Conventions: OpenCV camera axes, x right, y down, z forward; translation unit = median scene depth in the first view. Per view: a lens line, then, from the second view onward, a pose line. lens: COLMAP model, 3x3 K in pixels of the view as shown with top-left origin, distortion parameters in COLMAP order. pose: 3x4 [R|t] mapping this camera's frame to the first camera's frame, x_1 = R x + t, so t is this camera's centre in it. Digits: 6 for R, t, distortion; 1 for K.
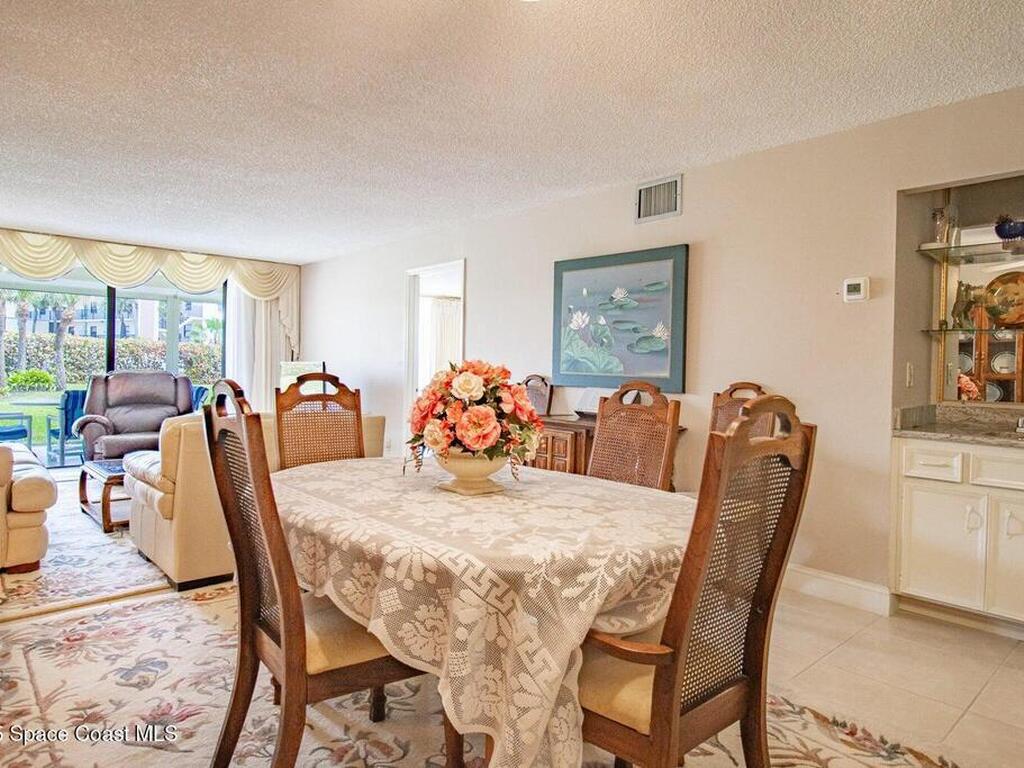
lens RADIAL K [[648.8, 0, 500.6], [0, 648.8, 381.1], [0, 0, 1]] dist [-0.000623, -0.000574]
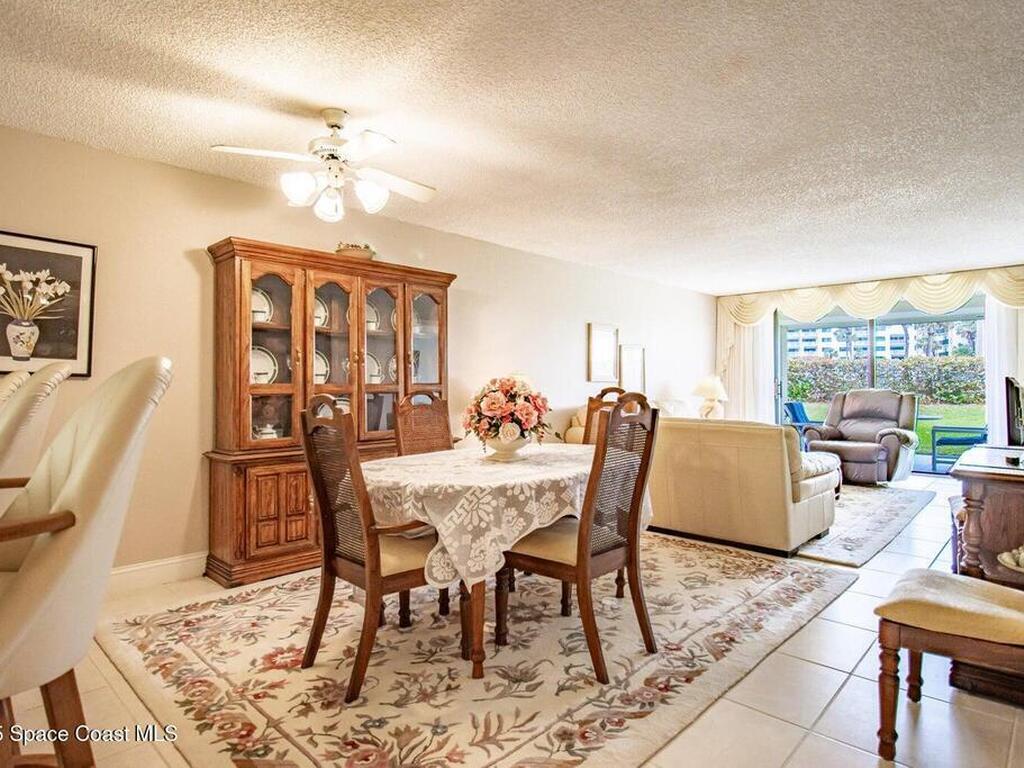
lens RADIAL K [[581.9, 0, 509.9], [0, 581.9, 379.3], [0, 0, 1]] dist [-0.006735, -0.002708]
pose [[0.073646, -0.022507, -0.997030, 0.384632], [-0.015616, 0.999597, -0.023718, 0.001078], [0.997162, 0.017316, 0.073265, 0.252316]]
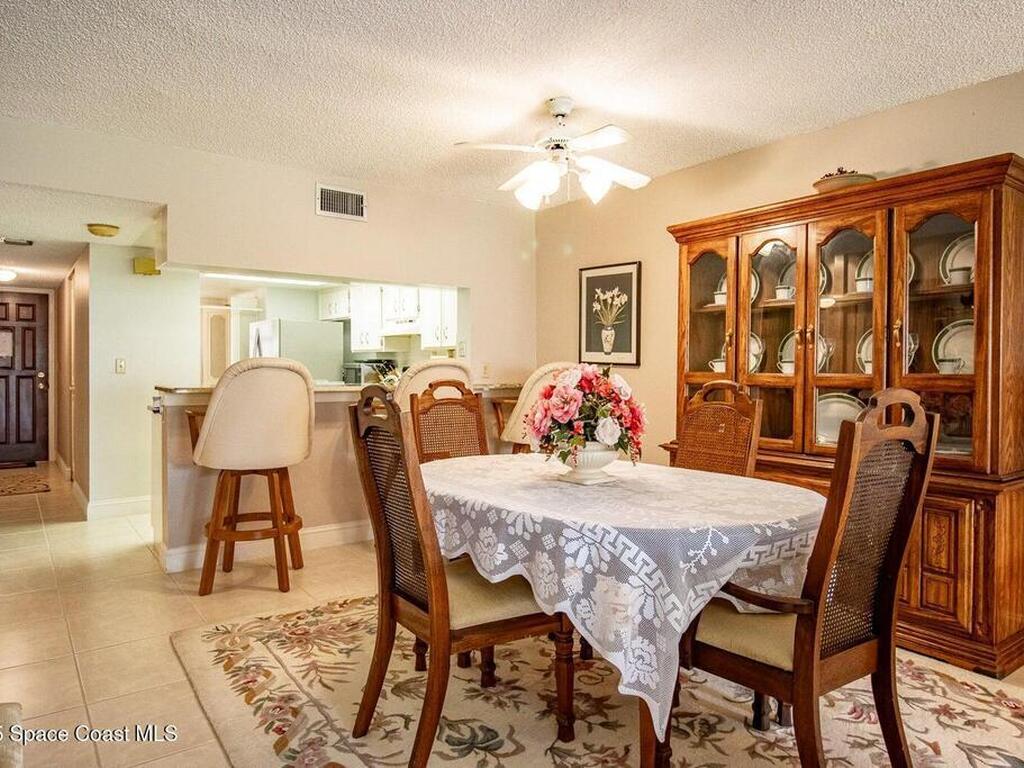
lens RADIAL K [[653.1, 0, 512.8], [0, 653.1, 380.1], [0, 0, 1]] dist [0.003524, 0.000146]
pose [[-0.997228, -0.021685, 0.071171, 0.000432], [-0.019055, 0.999118, 0.037424, -0.013652], [-0.071920, 0.035964, -0.996762, 0.596482]]
